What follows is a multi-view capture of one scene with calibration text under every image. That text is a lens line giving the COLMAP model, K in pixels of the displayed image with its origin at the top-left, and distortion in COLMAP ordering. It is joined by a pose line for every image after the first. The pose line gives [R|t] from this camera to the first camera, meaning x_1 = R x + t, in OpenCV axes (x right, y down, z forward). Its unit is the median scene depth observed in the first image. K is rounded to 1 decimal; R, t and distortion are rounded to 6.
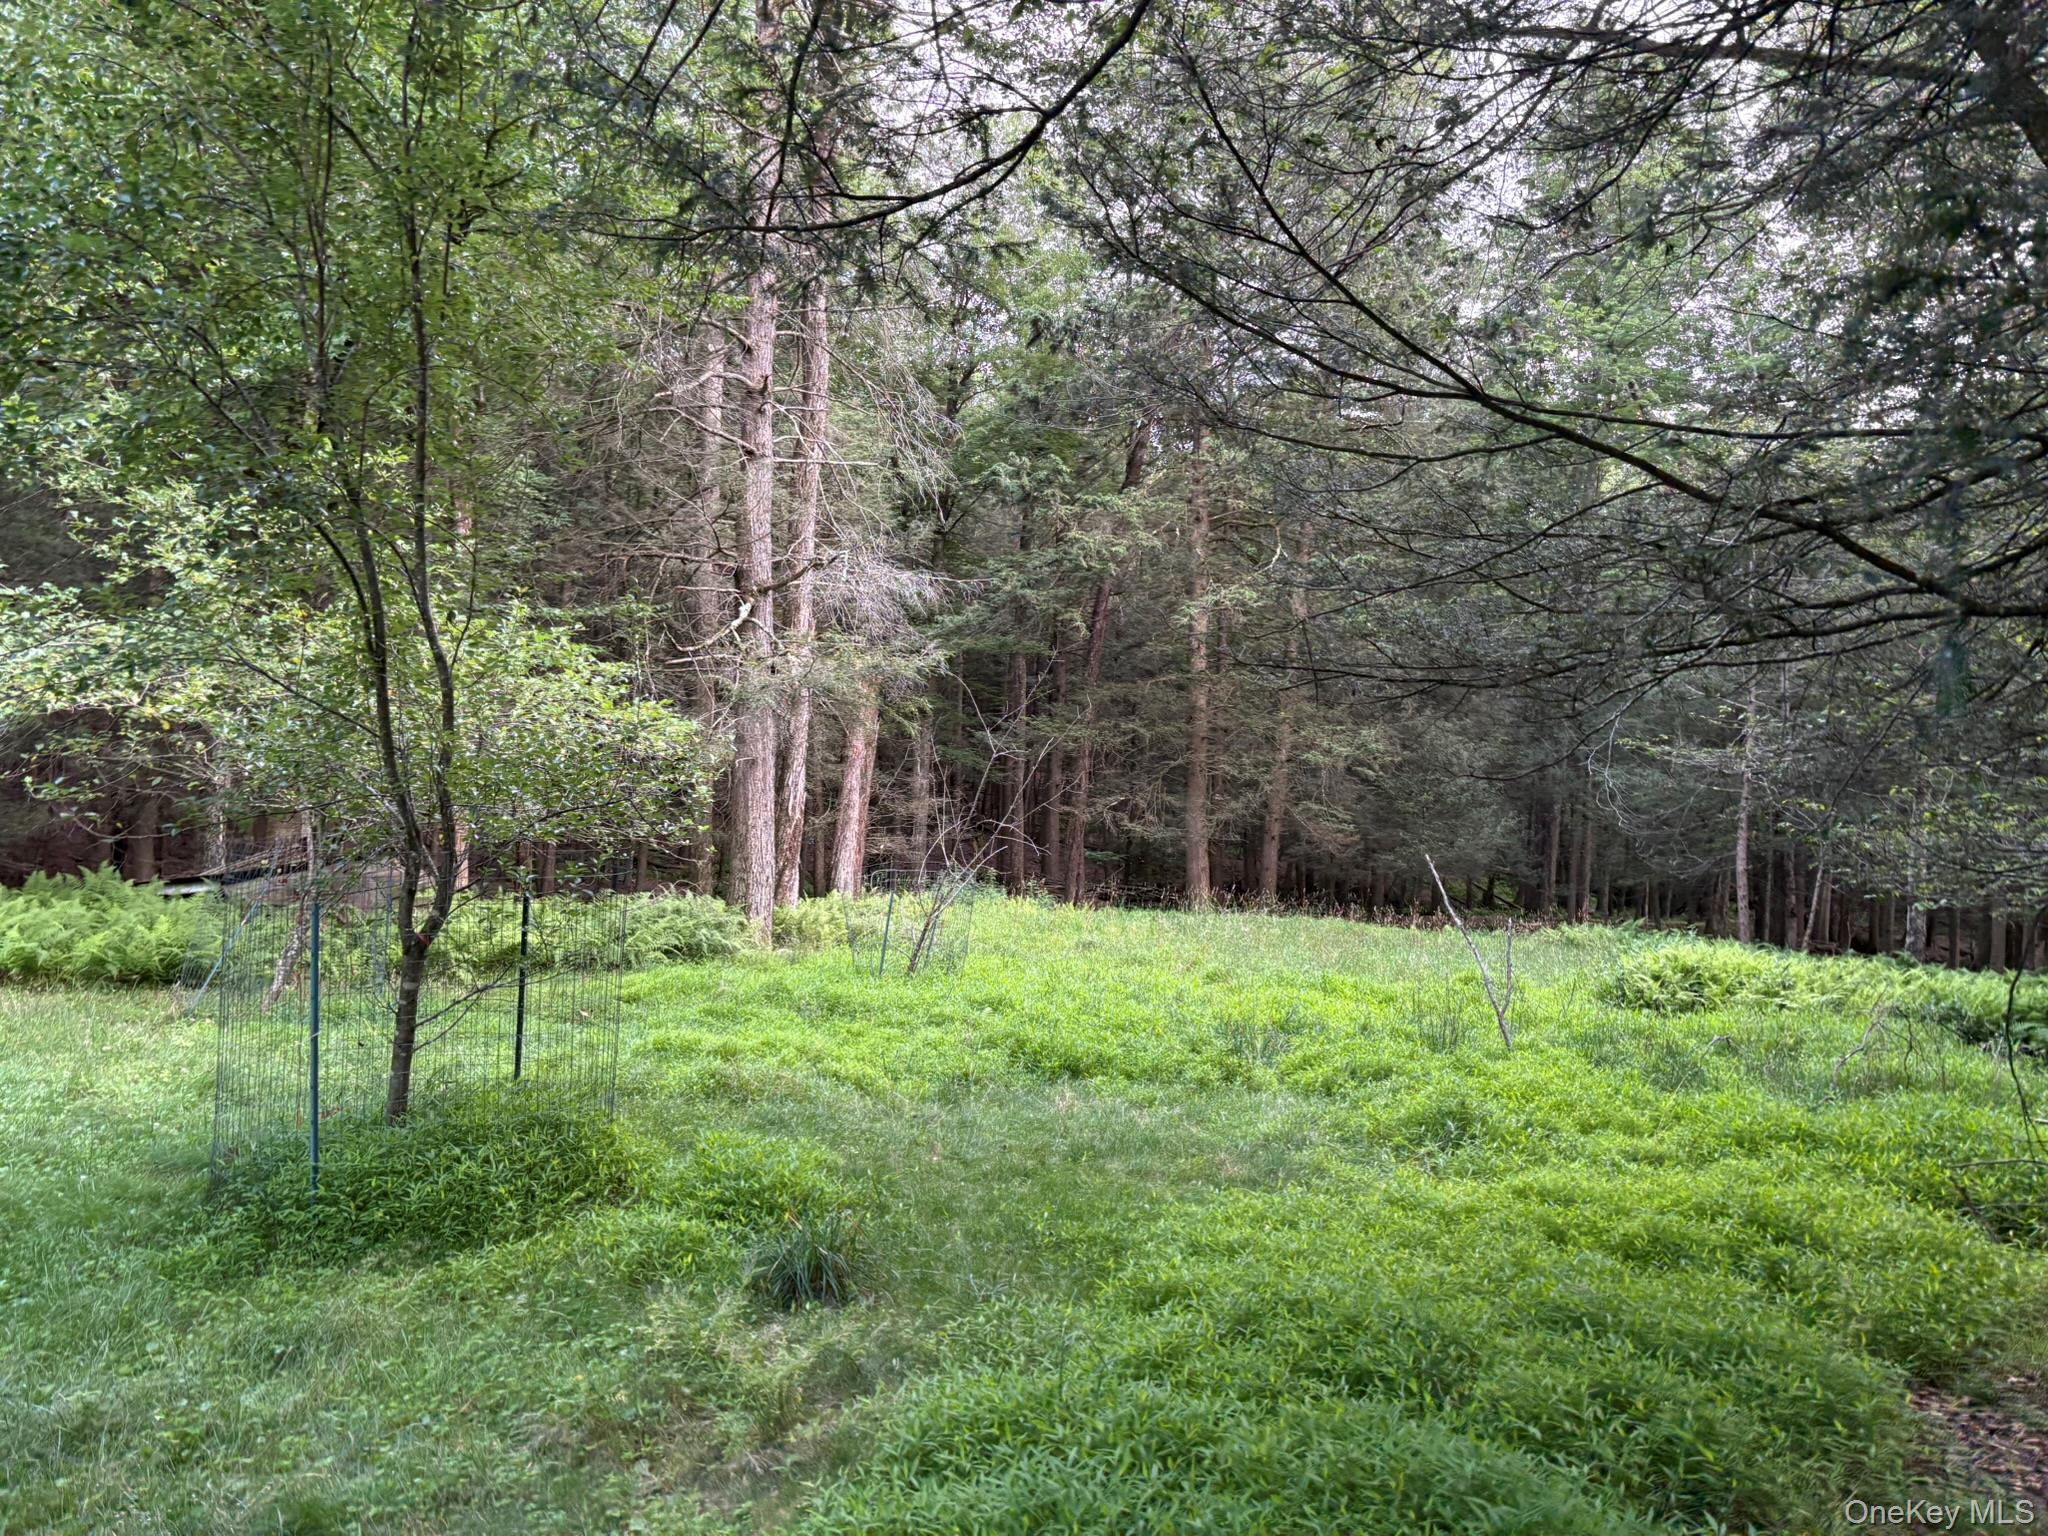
lens RADIAL K [[1562.0, 0, 1022.8], [0, 1562.0, 722.6], [0, 0, 1]] dist [0.095792, -0.110433]
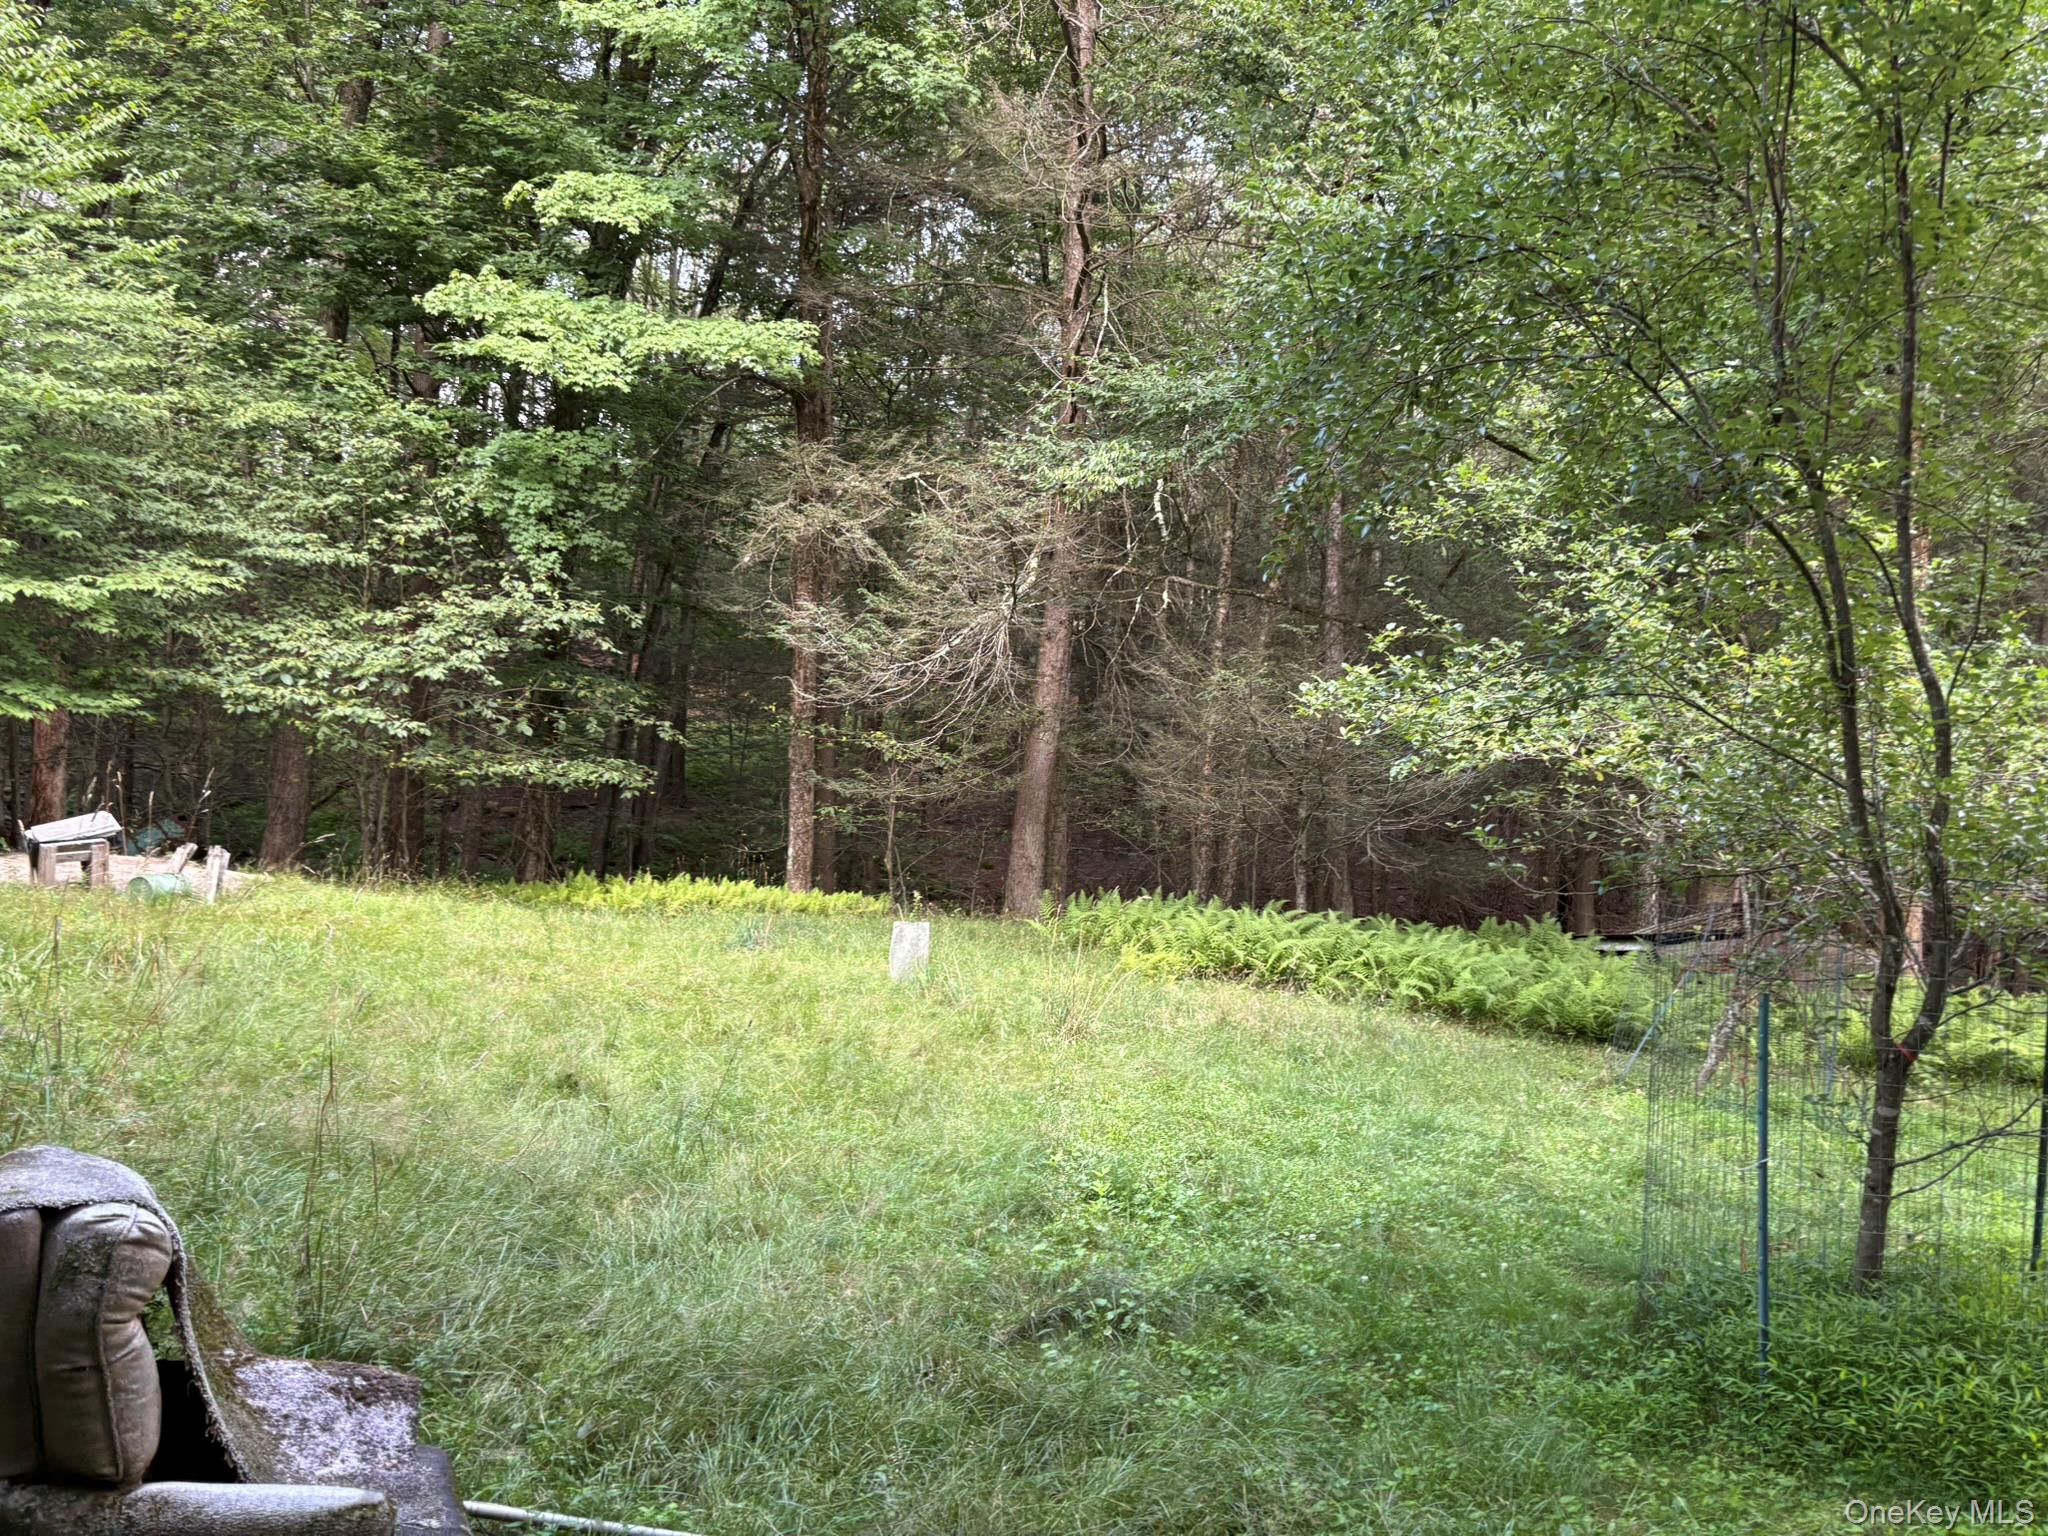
lens RADIAL K [[1556.0, 0, 1024.0], [0, 1556.0, 768.0], [0, 0, 1]] dist [0.004061, 0.002058]
pose [[0.657860, 0.004675, -0.753126, -0.057844], [-0.014458, 0.999875, -0.006423, 0.006851], [0.753001, 0.015115, 0.657845, 0.115856]]
